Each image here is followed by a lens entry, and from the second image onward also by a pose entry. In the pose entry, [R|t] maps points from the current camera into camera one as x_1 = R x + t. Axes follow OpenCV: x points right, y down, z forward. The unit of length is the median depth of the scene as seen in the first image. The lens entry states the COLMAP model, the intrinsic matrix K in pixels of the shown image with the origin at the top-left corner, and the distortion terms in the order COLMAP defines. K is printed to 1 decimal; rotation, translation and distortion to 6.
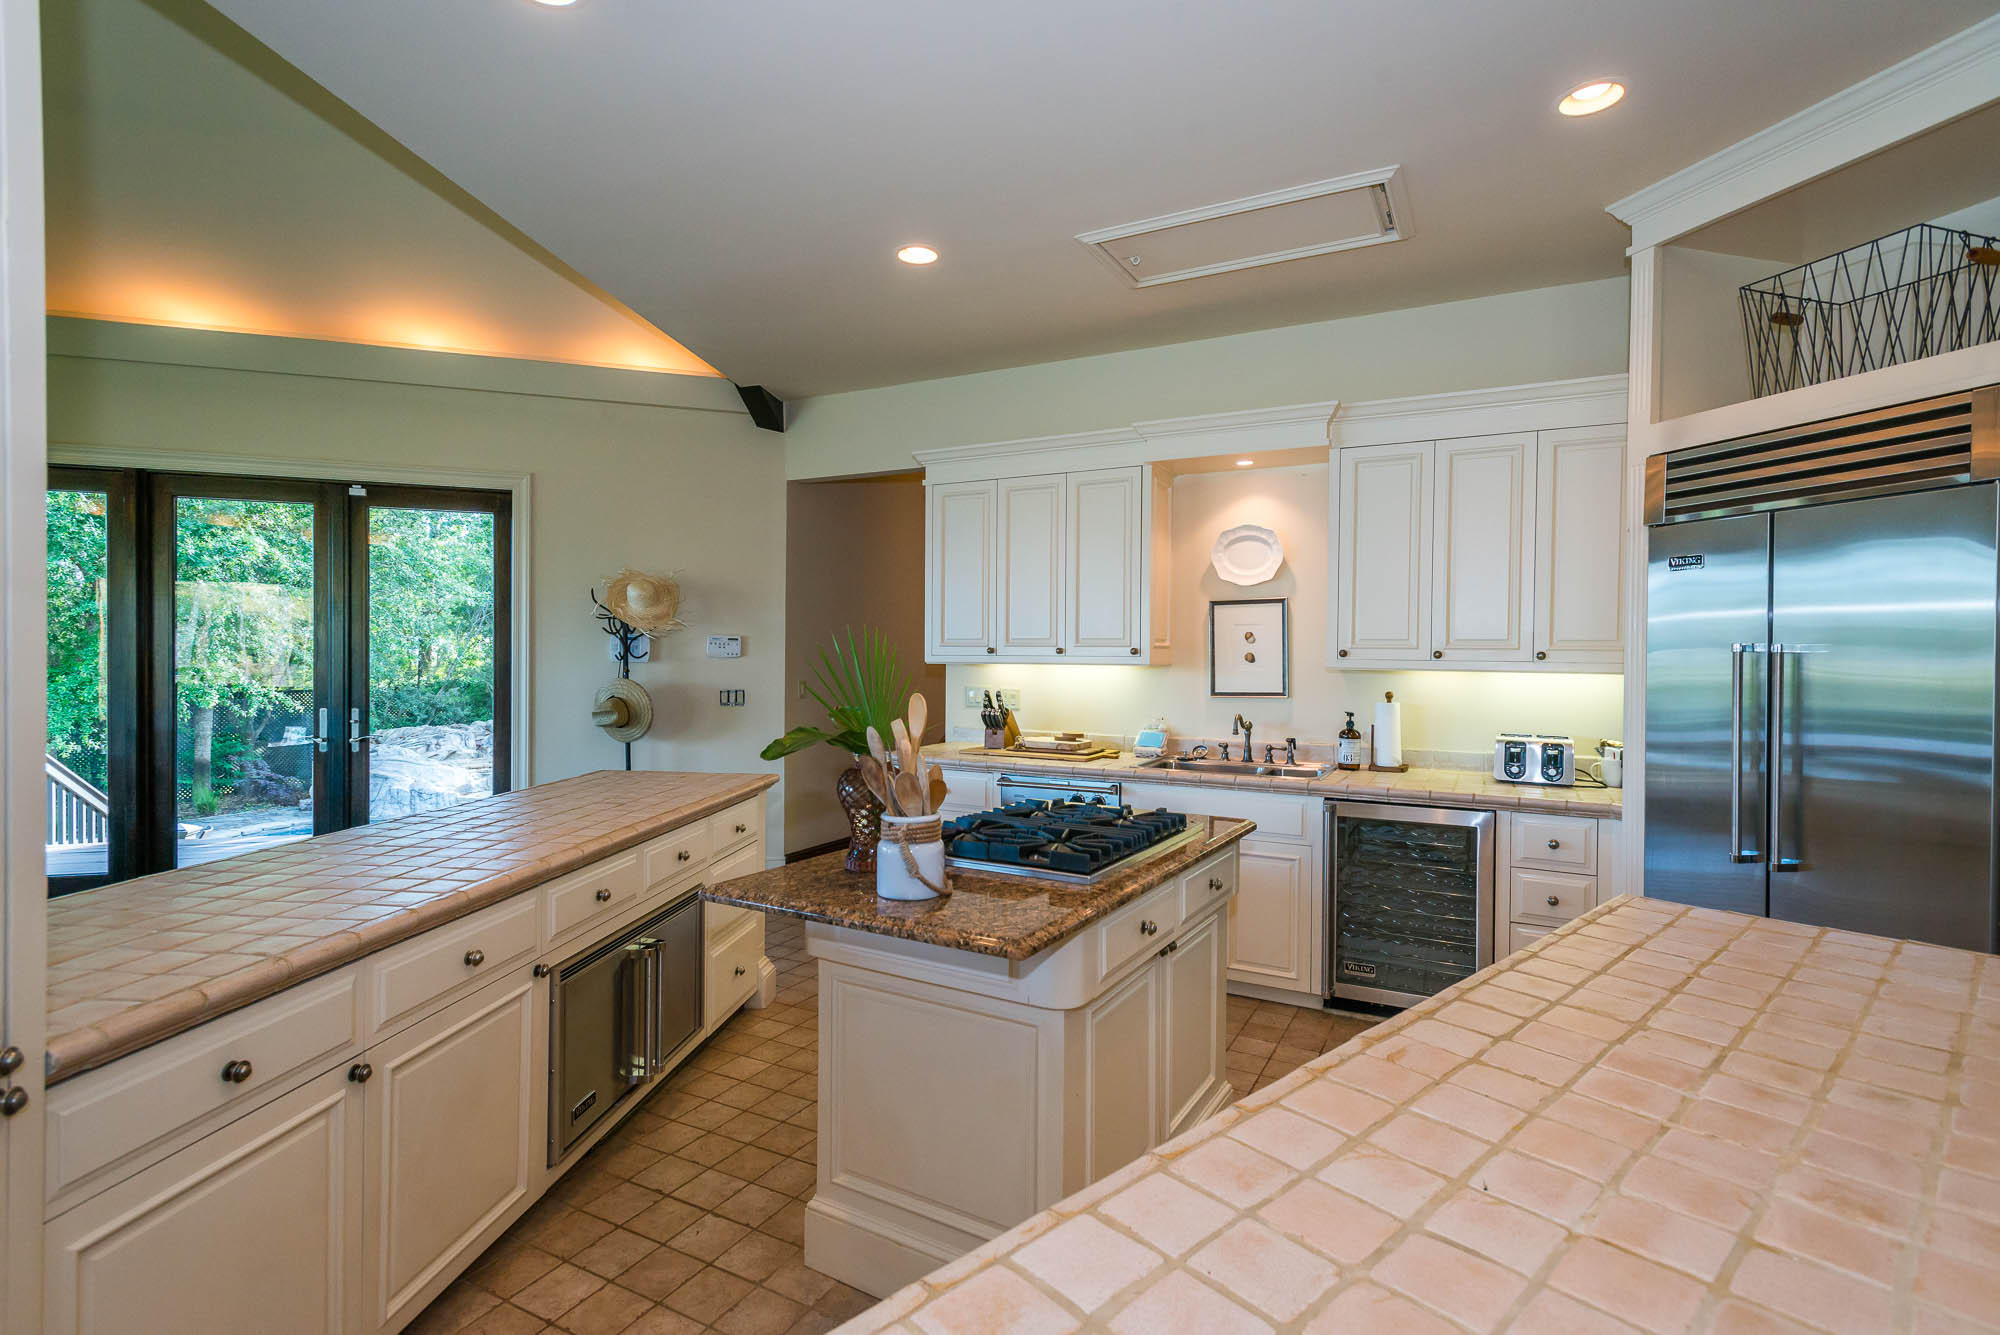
lens RADIAL K [[967.7, 0, 1002.7], [0, 967.7, 660.6], [0, 0, 1]] dist [0.001653, 0.000308]
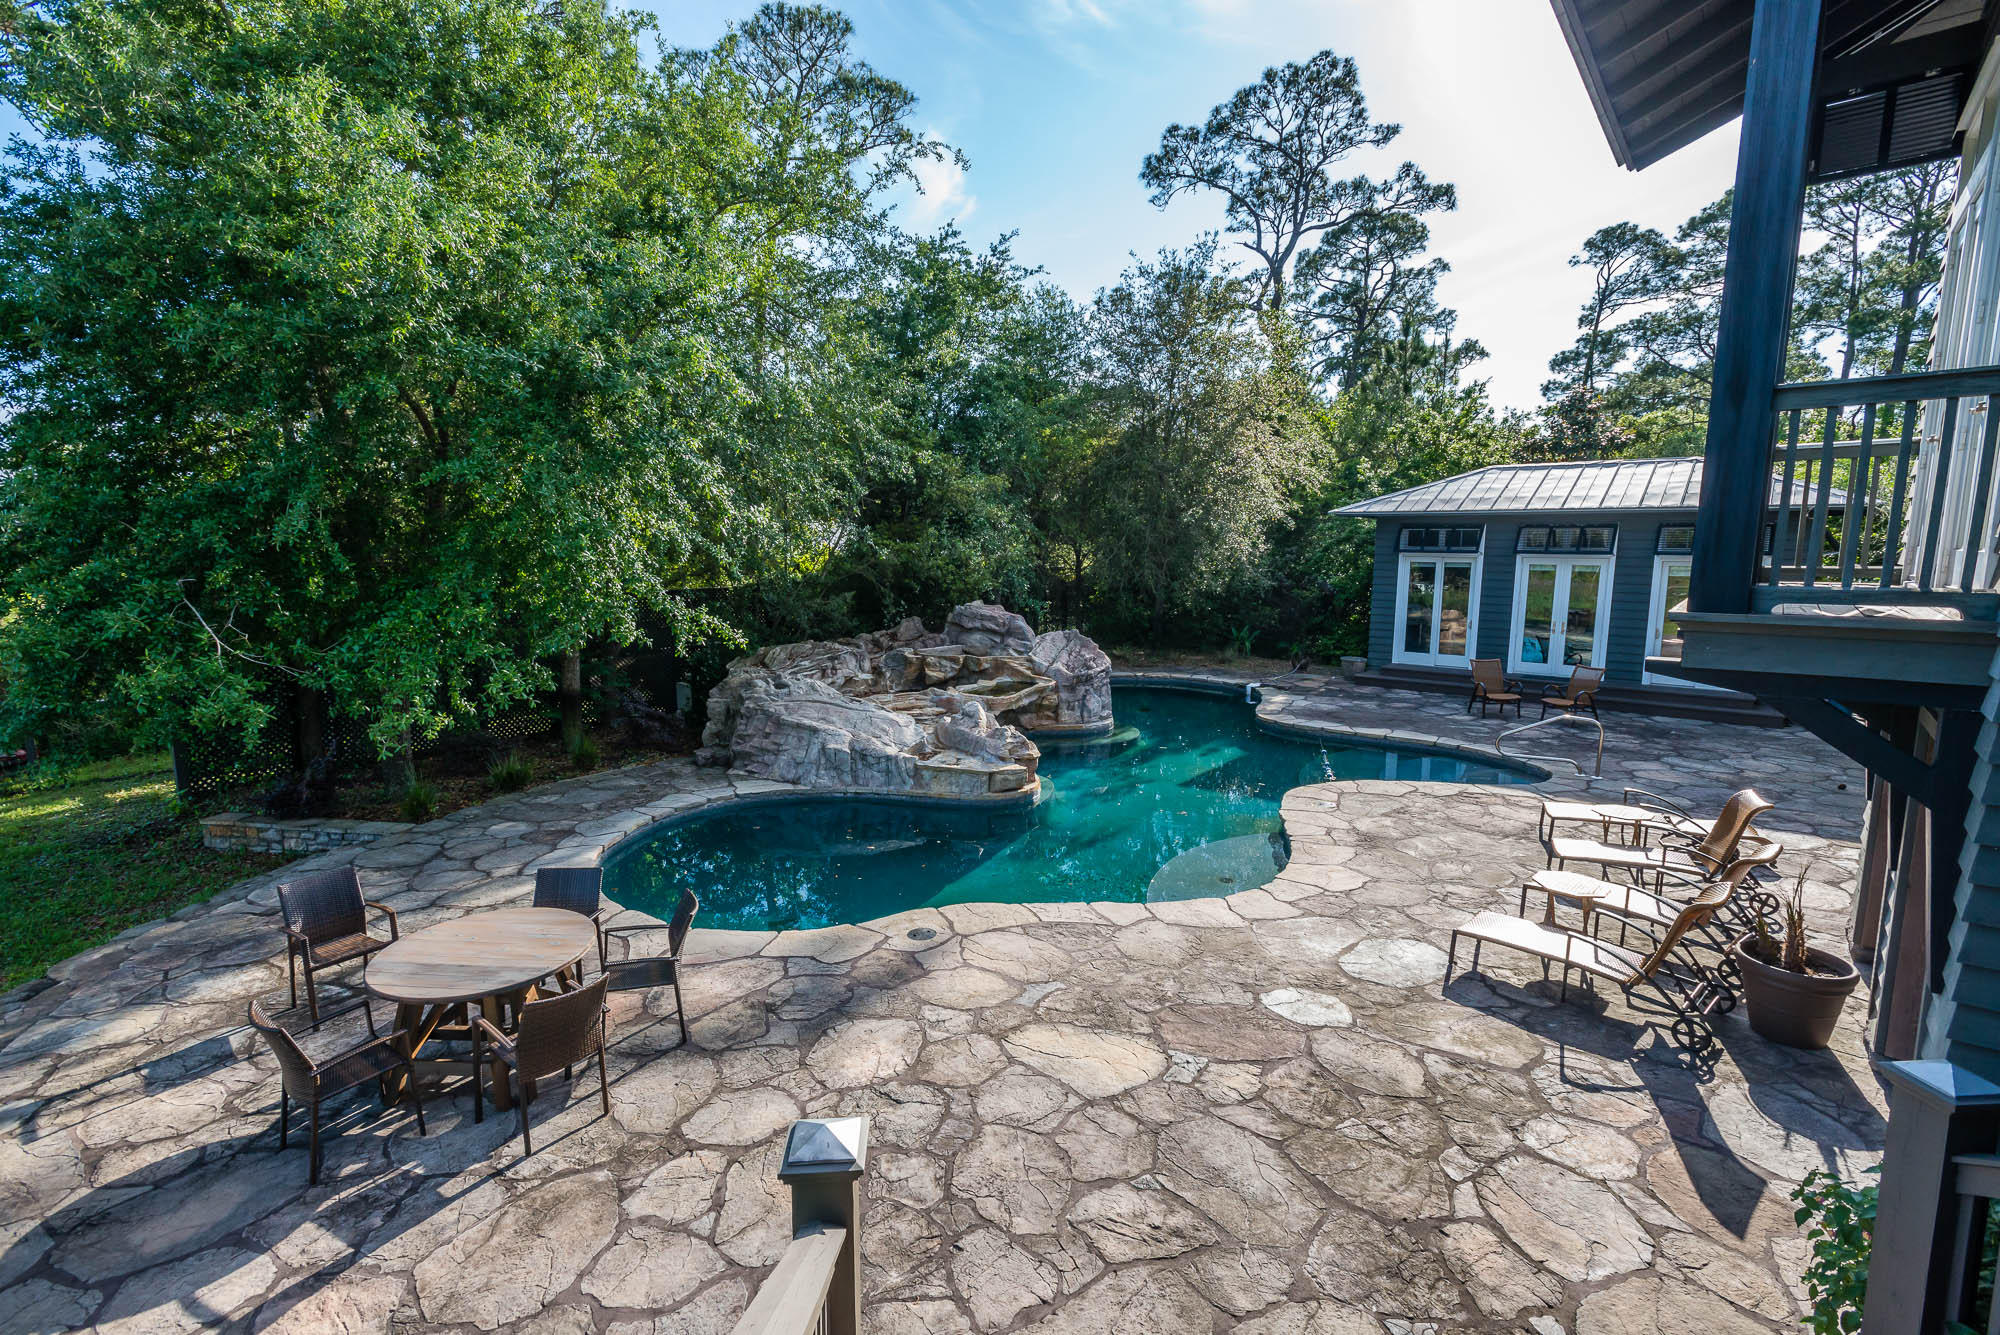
lens RADIAL K [[967.7, 0, 995.8], [0, 967.7, 673.7], [0, 0, 1]] dist [0.001653, 0.000308]
pose [[0.972957, 0.030618, -0.228950, -0.391450], [-0.001792, 0.992146, 0.125070, -0.006799], [0.230981, -0.121277, 0.965370, 0.404207]]
